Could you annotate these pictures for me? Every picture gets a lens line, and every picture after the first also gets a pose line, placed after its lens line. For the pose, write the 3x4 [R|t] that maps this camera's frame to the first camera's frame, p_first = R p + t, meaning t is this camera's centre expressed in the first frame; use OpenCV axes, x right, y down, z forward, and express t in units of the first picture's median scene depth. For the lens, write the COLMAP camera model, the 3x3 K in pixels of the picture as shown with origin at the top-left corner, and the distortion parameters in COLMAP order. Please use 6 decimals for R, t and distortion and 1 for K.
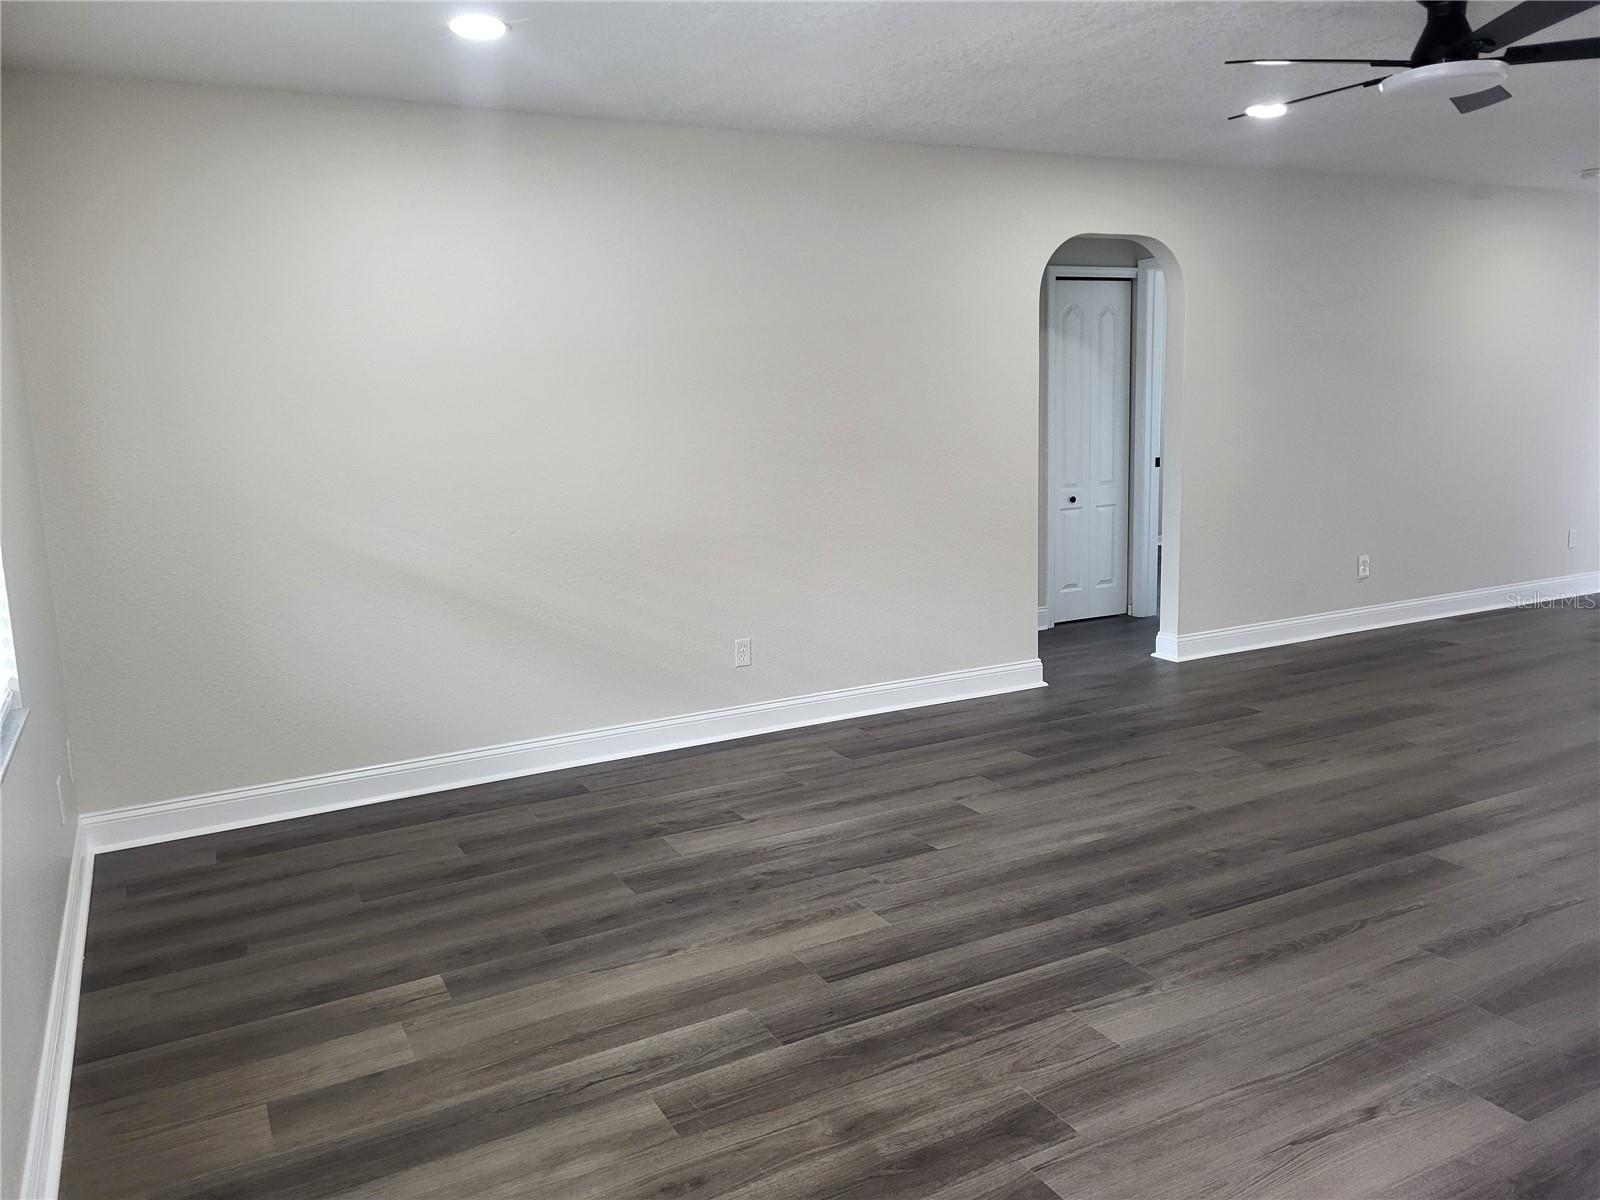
lens RADIAL K [[1207.7, 0, 809.9], [0, 1207.7, 587.8], [0, 0, 1]] dist [0.052805, -0.047303]
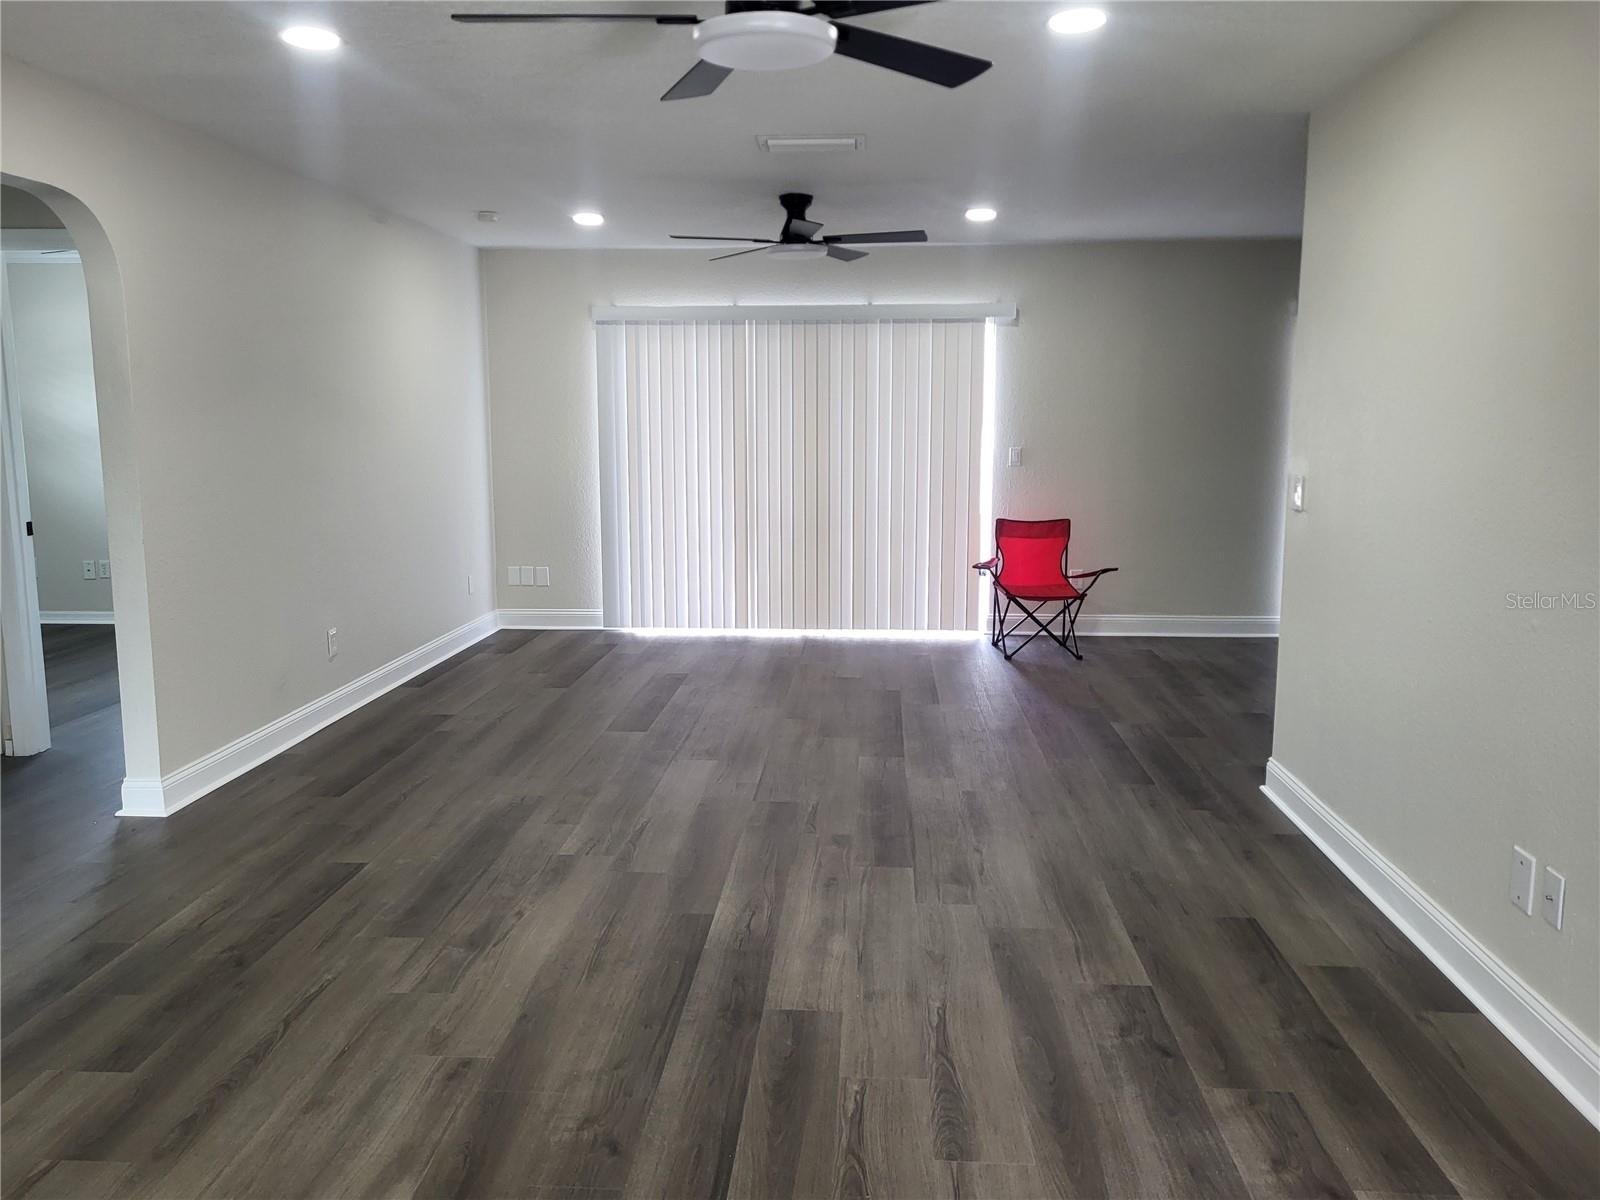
lens RADIAL K [[1207.7, 0, 809.9], [0, 1207.7, 587.8], [0, 0, 1]] dist [0.052805, -0.047303]
pose [[0.533191, -0.096045, 0.840525, -0.112844], [0.119778, 0.992097, 0.037383, -0.073498], [-0.837472, 0.080744, 0.540482, 0.433085]]
